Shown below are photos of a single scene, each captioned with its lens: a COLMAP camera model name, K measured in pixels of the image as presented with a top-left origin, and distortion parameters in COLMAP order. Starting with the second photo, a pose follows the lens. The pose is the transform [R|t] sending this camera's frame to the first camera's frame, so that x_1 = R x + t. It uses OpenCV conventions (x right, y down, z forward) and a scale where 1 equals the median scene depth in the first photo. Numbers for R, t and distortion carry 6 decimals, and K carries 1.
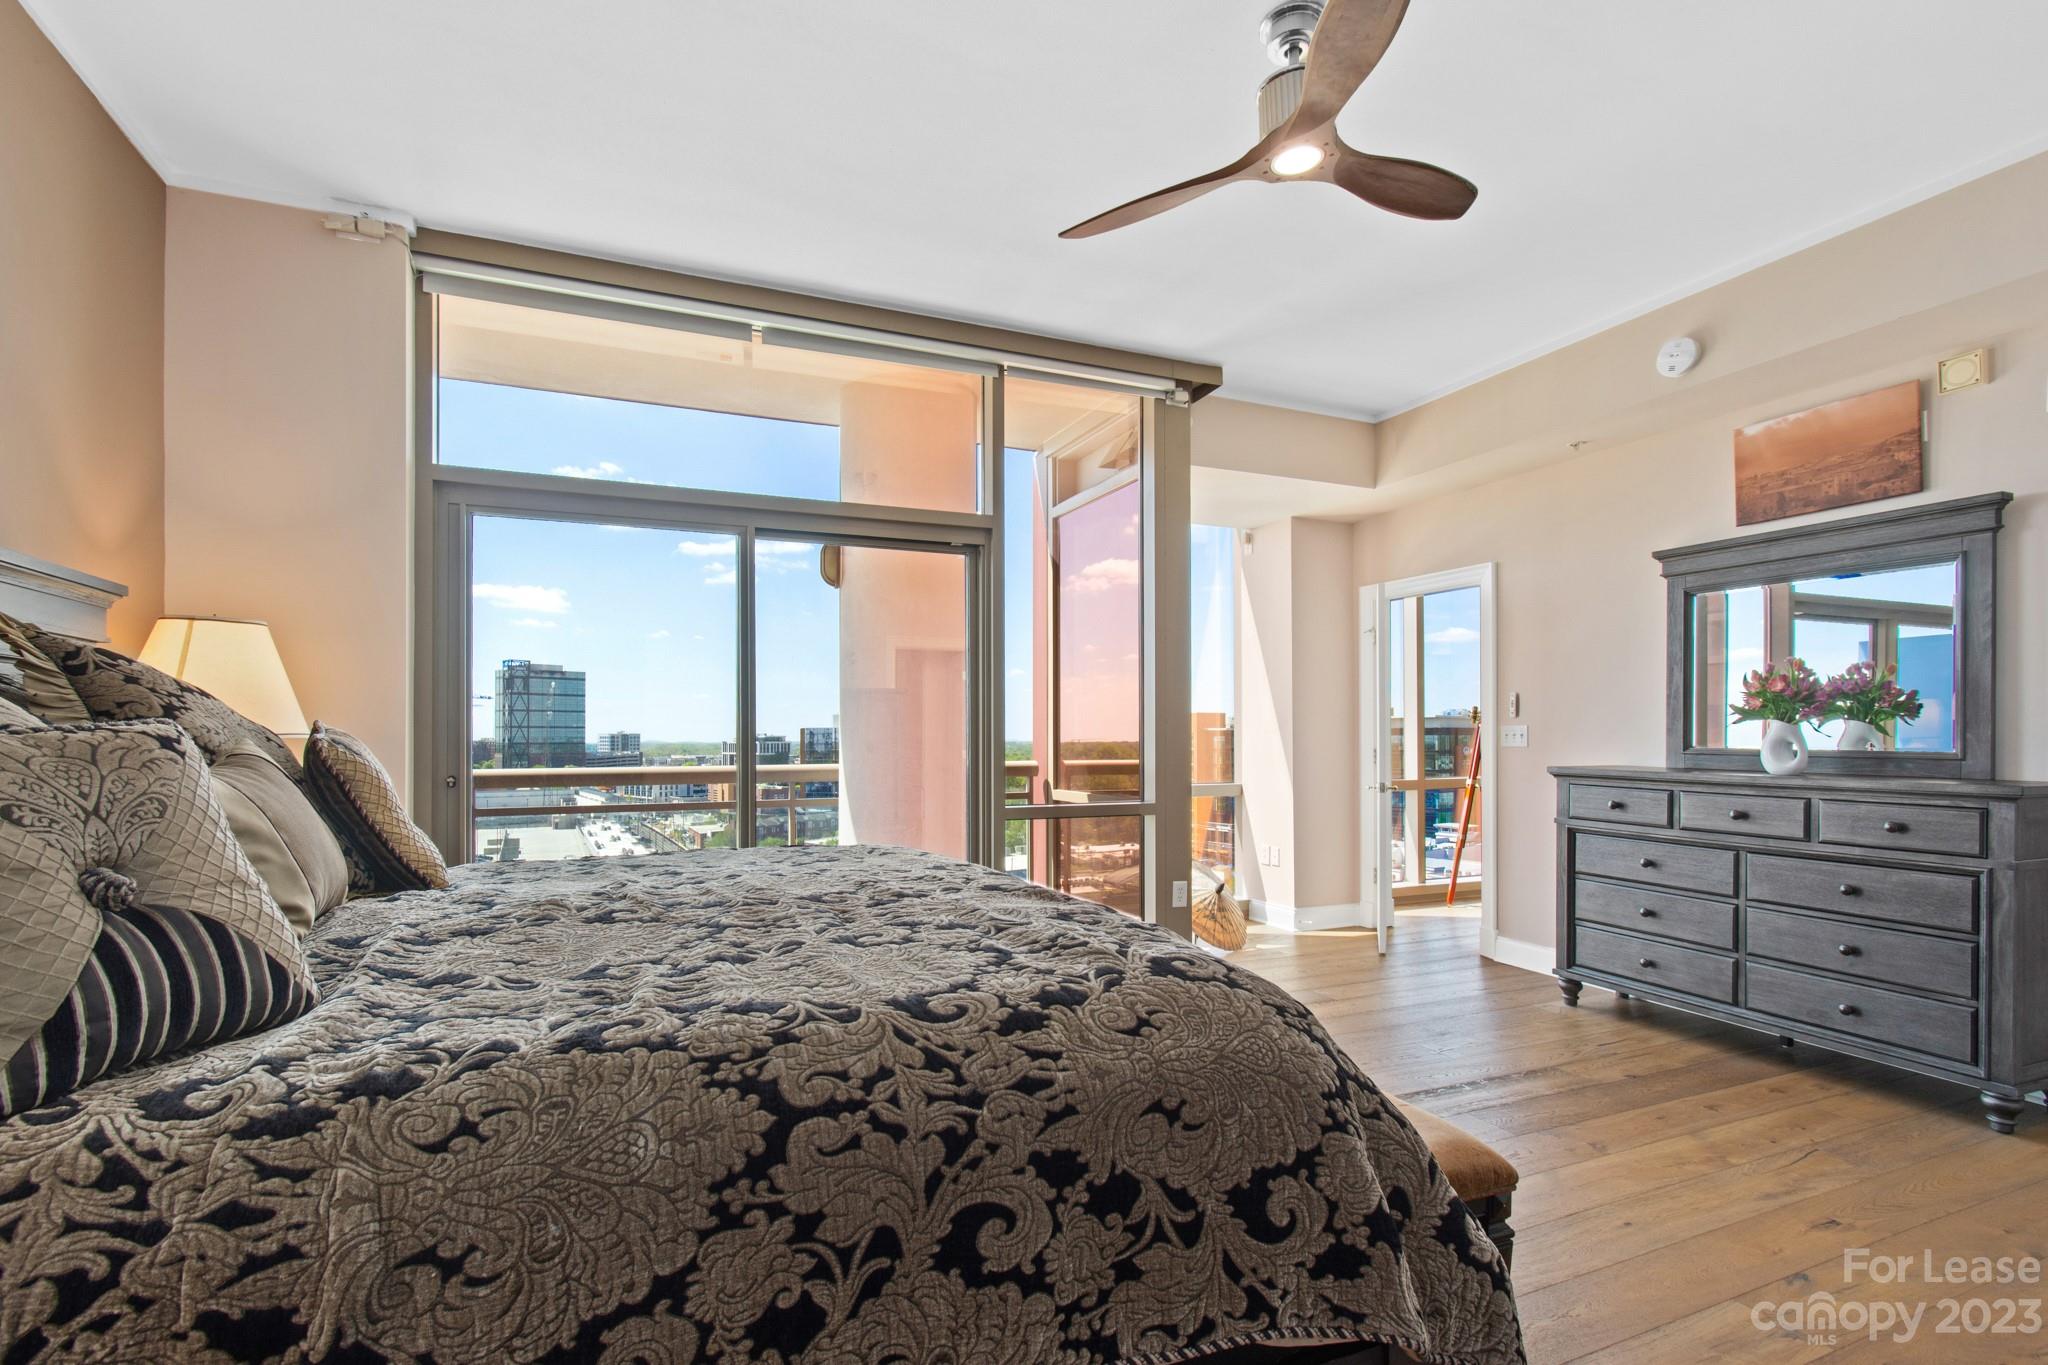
lens RADIAL K [[936.3, 0, 1016.1], [0, 936.3, 698.4], [0, 0, 1]] dist [0.000141, -0.000123]
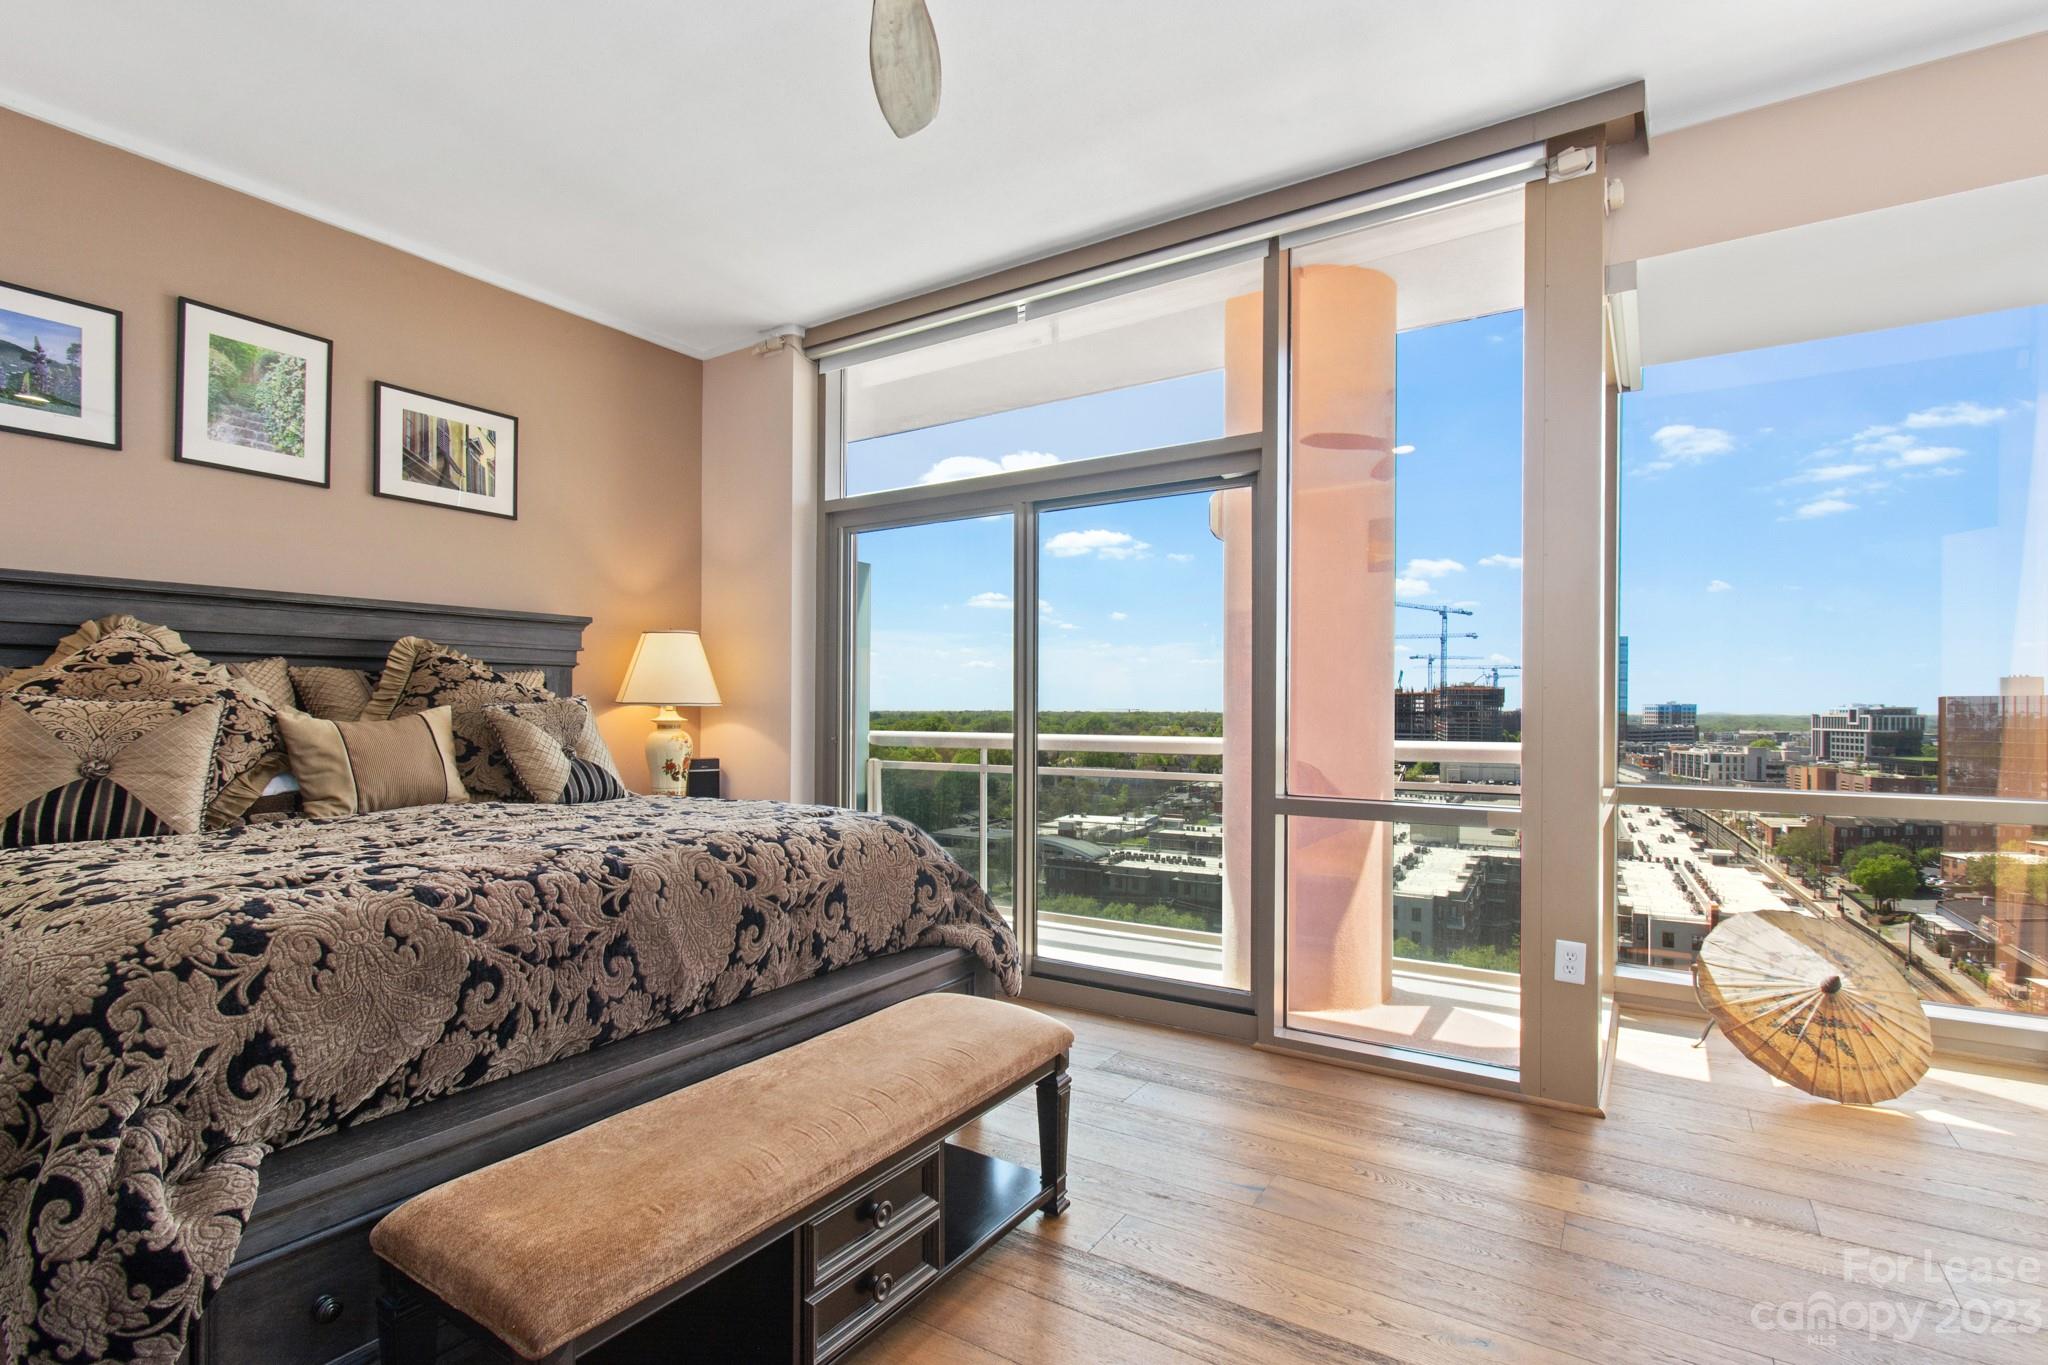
lens RADIAL K [[982.7, 0, 1045.2], [0, 982.7, 708.8], [0, 0, 1]] dist [-0.002695, -0.000571]
pose [[0.561841, 0.004199, -0.827235, 0.568595], [0.030679, 0.999193, 0.025909, 0.015901], [0.826676, -0.039936, 0.561259, 0.358675]]
